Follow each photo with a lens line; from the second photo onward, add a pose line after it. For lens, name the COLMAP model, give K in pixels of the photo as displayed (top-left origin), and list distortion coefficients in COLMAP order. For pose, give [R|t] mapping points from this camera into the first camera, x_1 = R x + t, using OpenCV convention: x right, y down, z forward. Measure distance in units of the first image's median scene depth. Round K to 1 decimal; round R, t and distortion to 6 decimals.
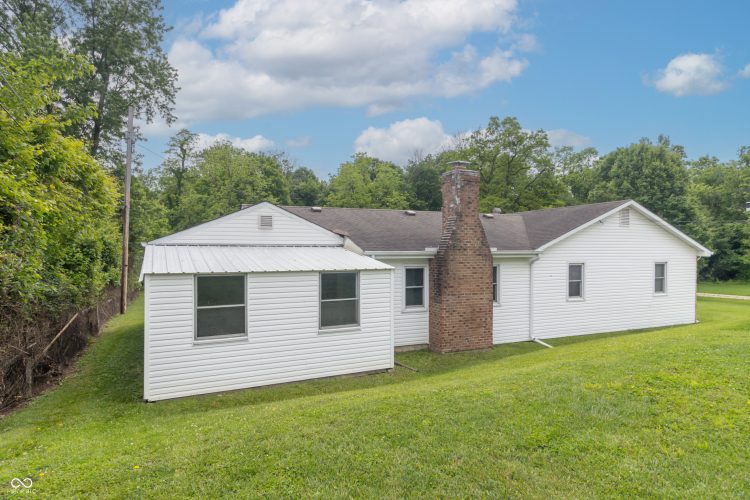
lens RADIAL K [[441.0, 0, 405.1], [0, 441.0, 259.3], [0, 0, 1]] dist [0.006338, -0.000203]
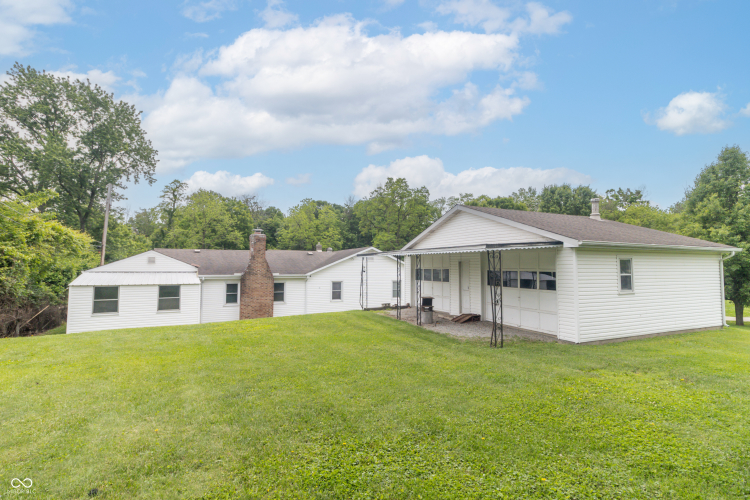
lens RADIAL K [[351.2, 0, 371.7], [0, 351.2, 251.4], [0, 0, 1]] dist [0.008866, -0.001661]
pose [[0.999621, 0.004107, 0.027207, 0.526737], [-0.002073, 0.997230, -0.074348, -0.006512], [-0.027437, 0.074264, 0.996861, -0.511766]]
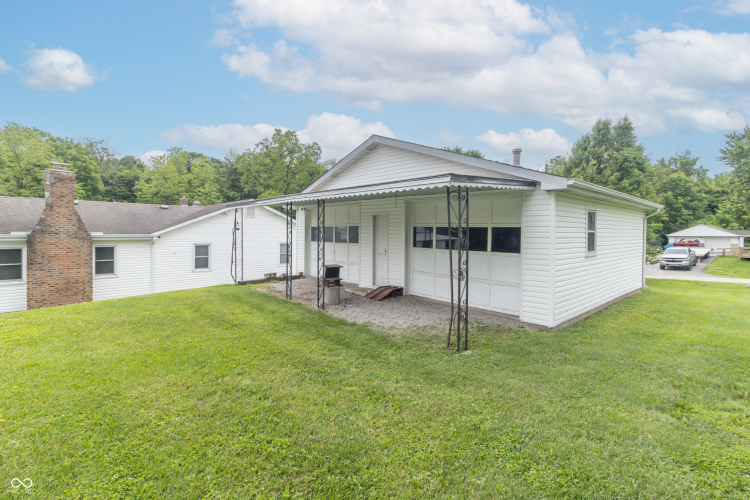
lens RADIAL K [[351.2, 0, 375.1], [0, 351.2, 237.8], [0, 0, 1]] dist [0.008866, -0.001661]
pose [[0.939676, 0.001322, 0.342063, 0.553629], [0.001705, 0.999962, -0.008549, 0.000290], [-0.342062, 0.008616, 0.939638, -0.217761]]
